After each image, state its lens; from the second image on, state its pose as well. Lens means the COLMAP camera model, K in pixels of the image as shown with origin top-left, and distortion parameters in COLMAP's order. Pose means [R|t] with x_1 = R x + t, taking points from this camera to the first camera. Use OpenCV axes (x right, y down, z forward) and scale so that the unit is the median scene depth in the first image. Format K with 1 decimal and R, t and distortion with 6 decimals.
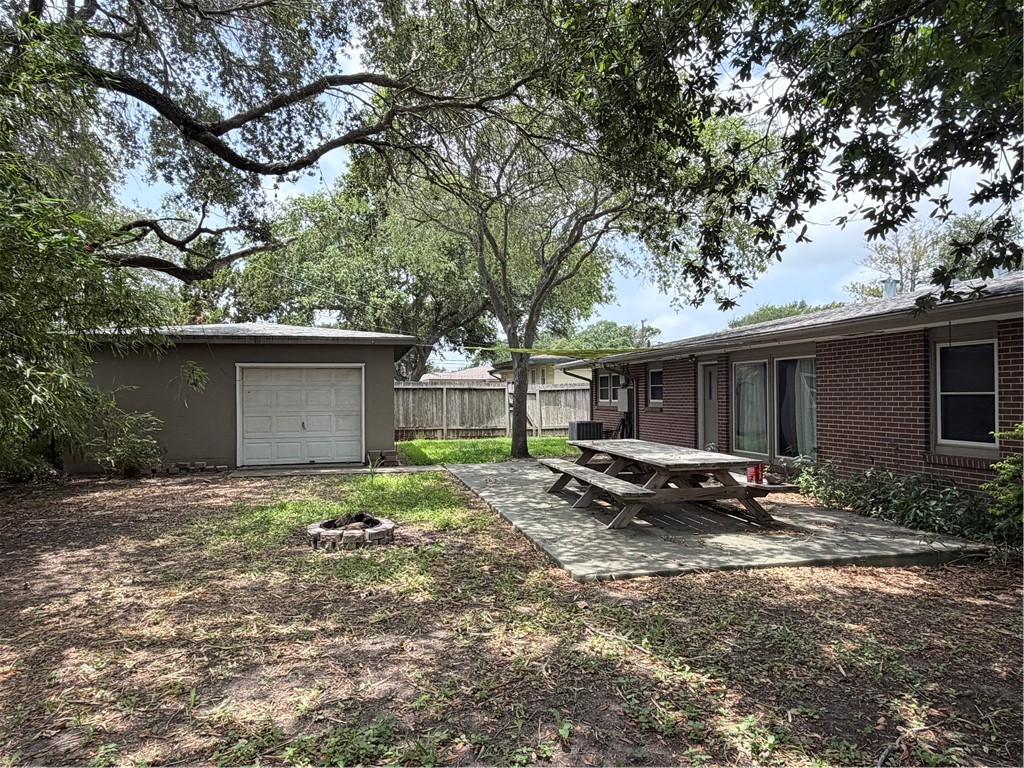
lens RADIAL K [[633.0, 0, 513.0], [0, 633.0, 386.7], [0, 0, 1]] dist [0.001204, -0.001289]
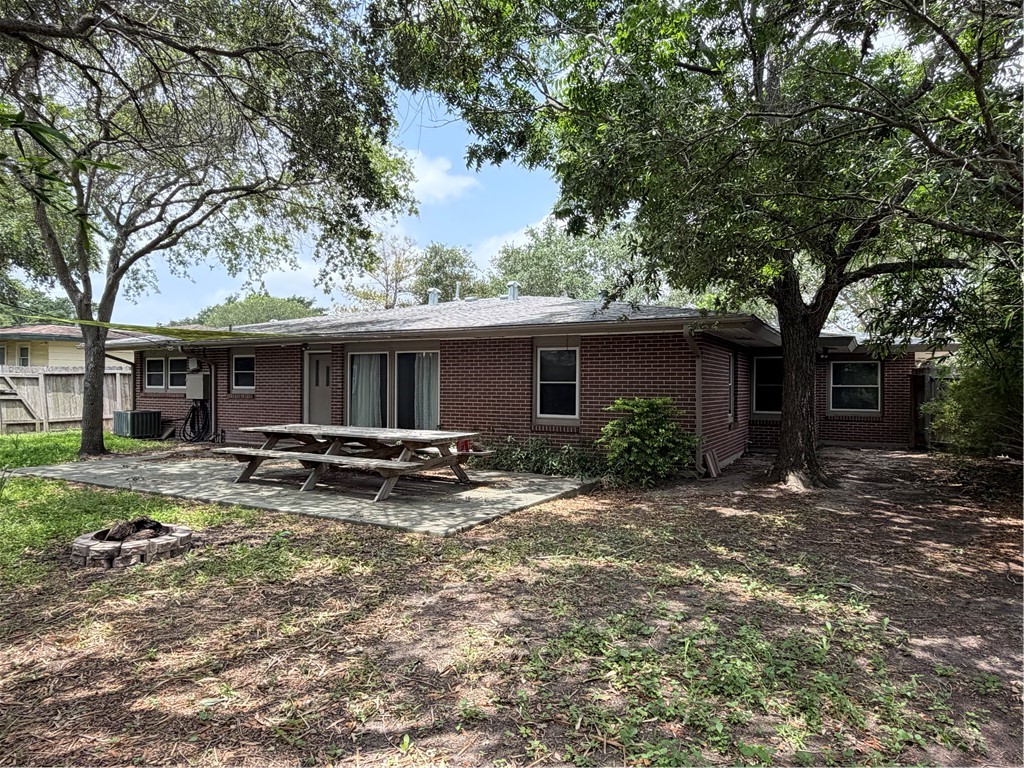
lens RADIAL K [[633.0, 0, 512.4], [0, 633.0, 384.3], [0, 0, 1]] dist [0.001204, -0.001289]
pose [[0.685699, 0.004315, 0.727872, -0.521388], [-0.017148, 0.999801, 0.010228, 0.001346], [-0.727683, -0.019495, 0.685637, 0.063521]]
